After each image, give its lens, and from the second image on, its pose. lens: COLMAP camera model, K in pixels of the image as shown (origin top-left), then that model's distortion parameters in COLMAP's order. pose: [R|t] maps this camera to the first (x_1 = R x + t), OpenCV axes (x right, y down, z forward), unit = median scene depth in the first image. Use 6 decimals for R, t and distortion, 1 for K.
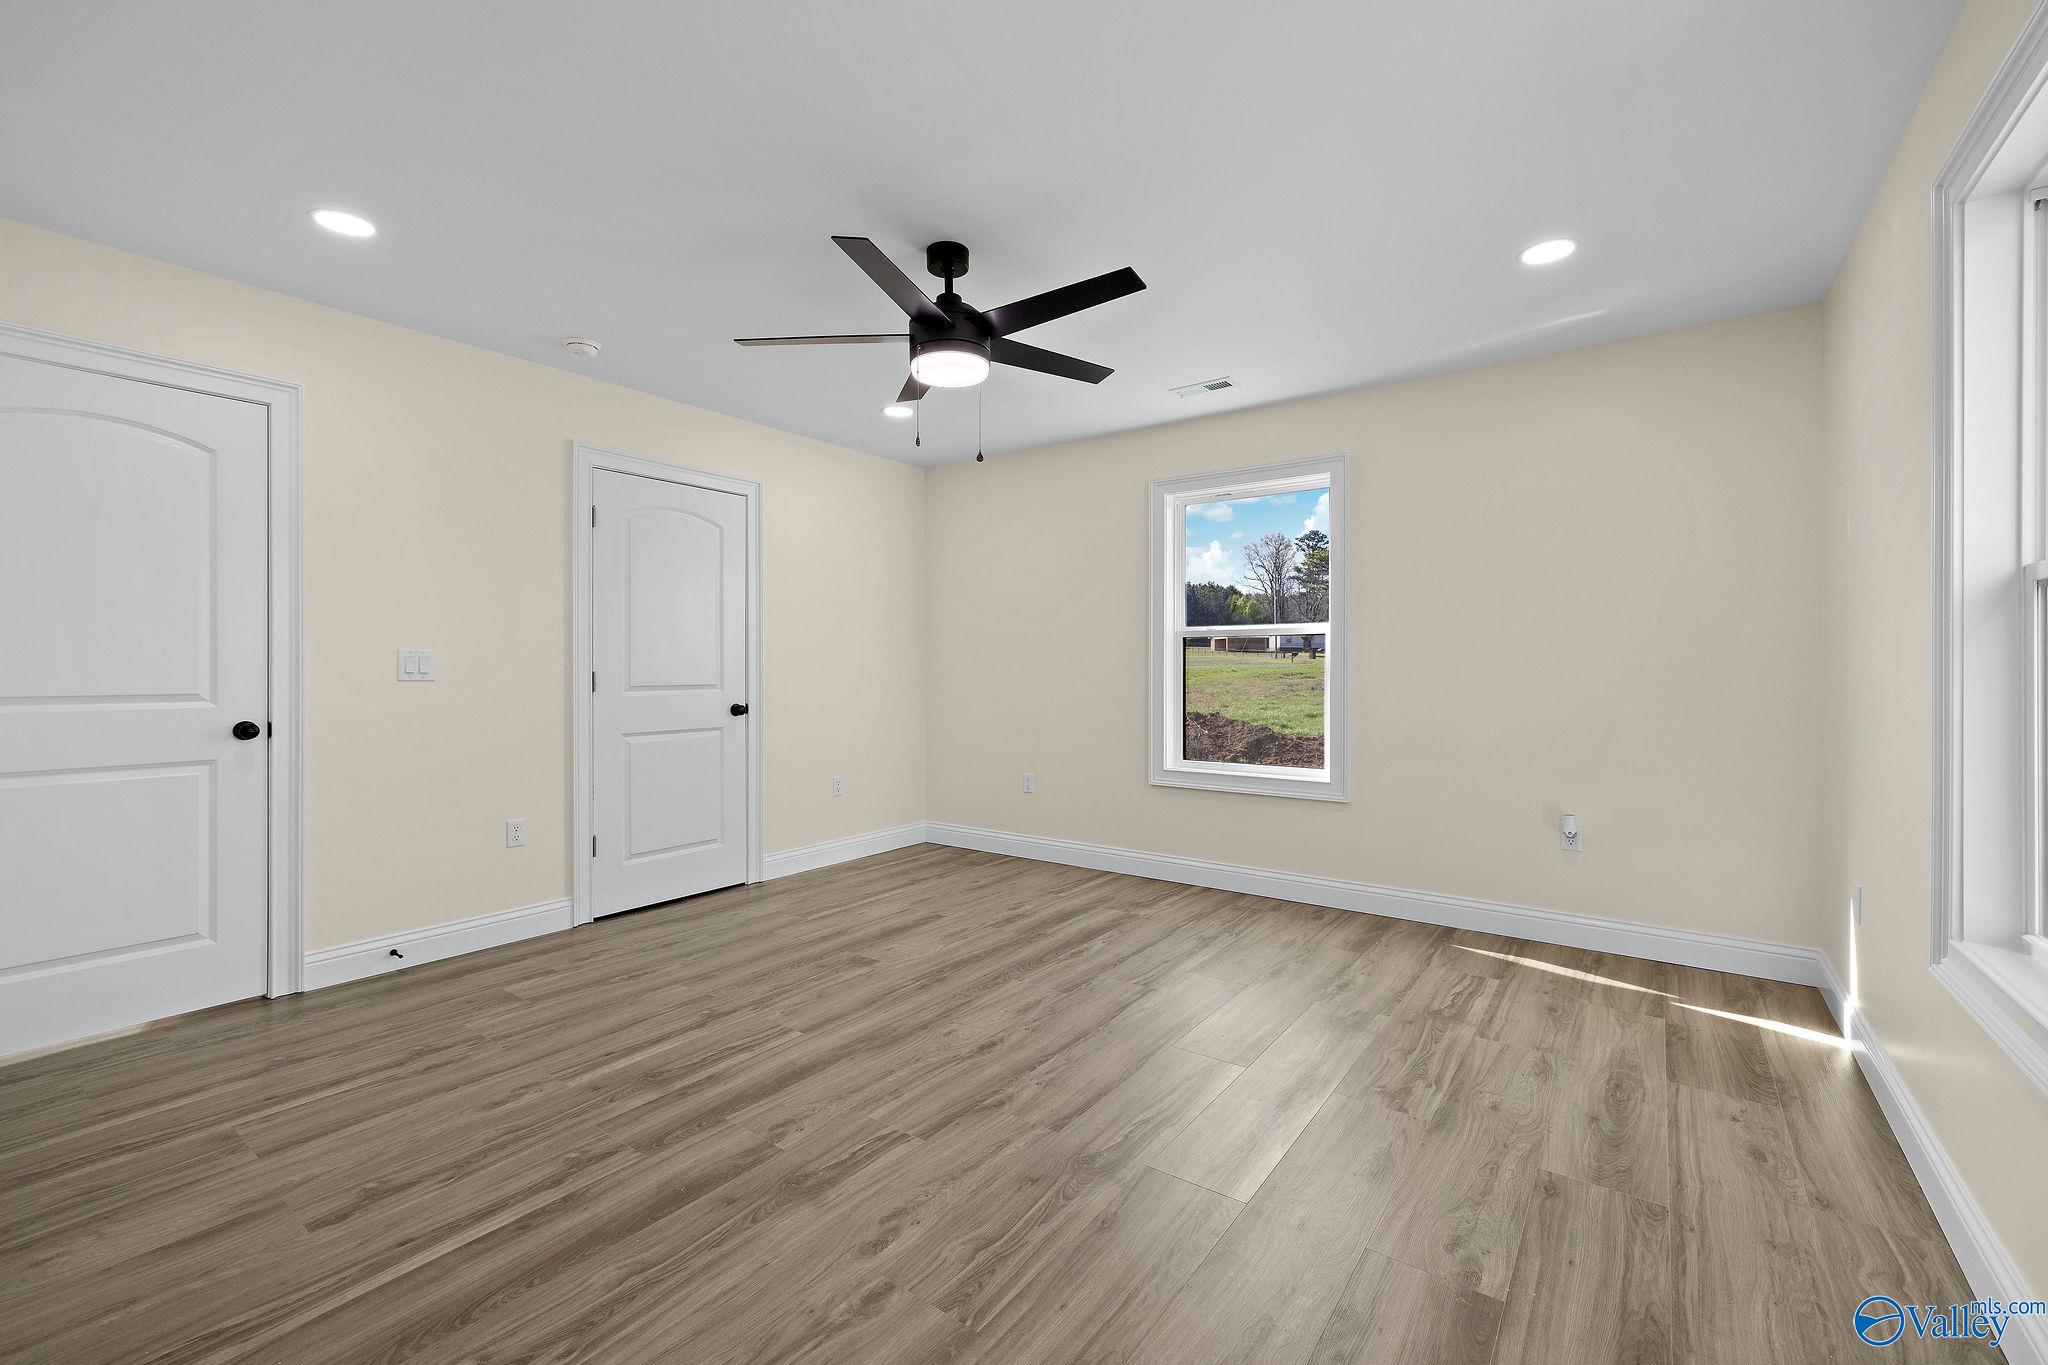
lens RADIAL K [[870.2, 0, 1020.8], [0, 870.2, 664.0], [0, 0, 1]] dist [-0.002745, 0.000147]
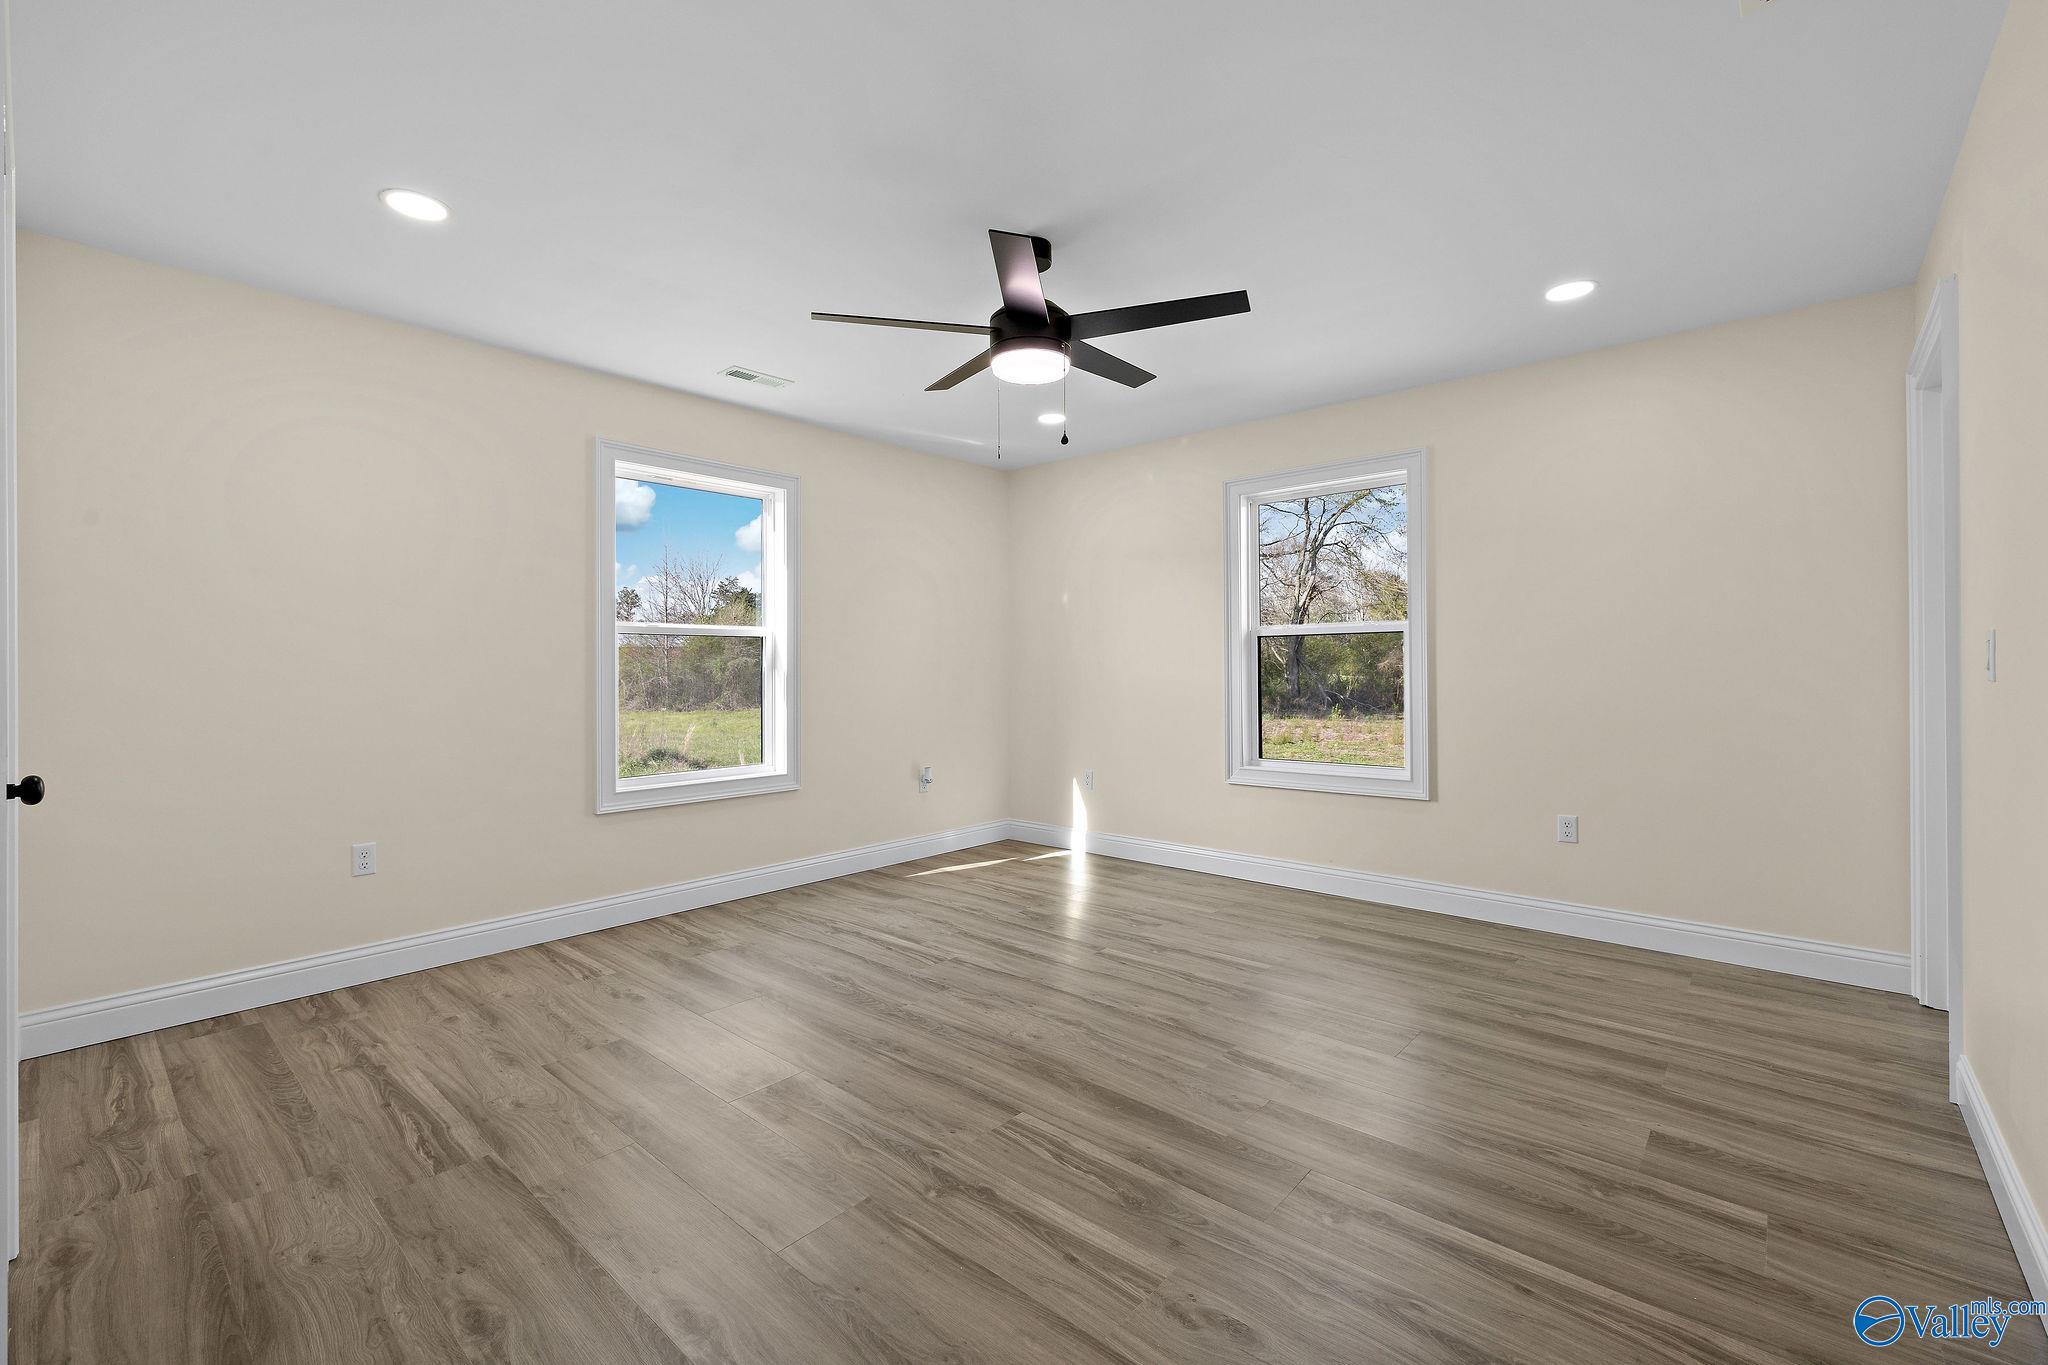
lens RADIAL K [[870.2, 0, 1016.5], [0, 870.2, 676.0], [0, 0, 1]] dist [-0.002745, 0.000147]
pose [[0.083146, -0.009502, 0.996492, -1.084317], [-0.001660, 0.999952, 0.009673, 0.002501], [-0.996536, -0.002459, 0.083126, 0.950647]]
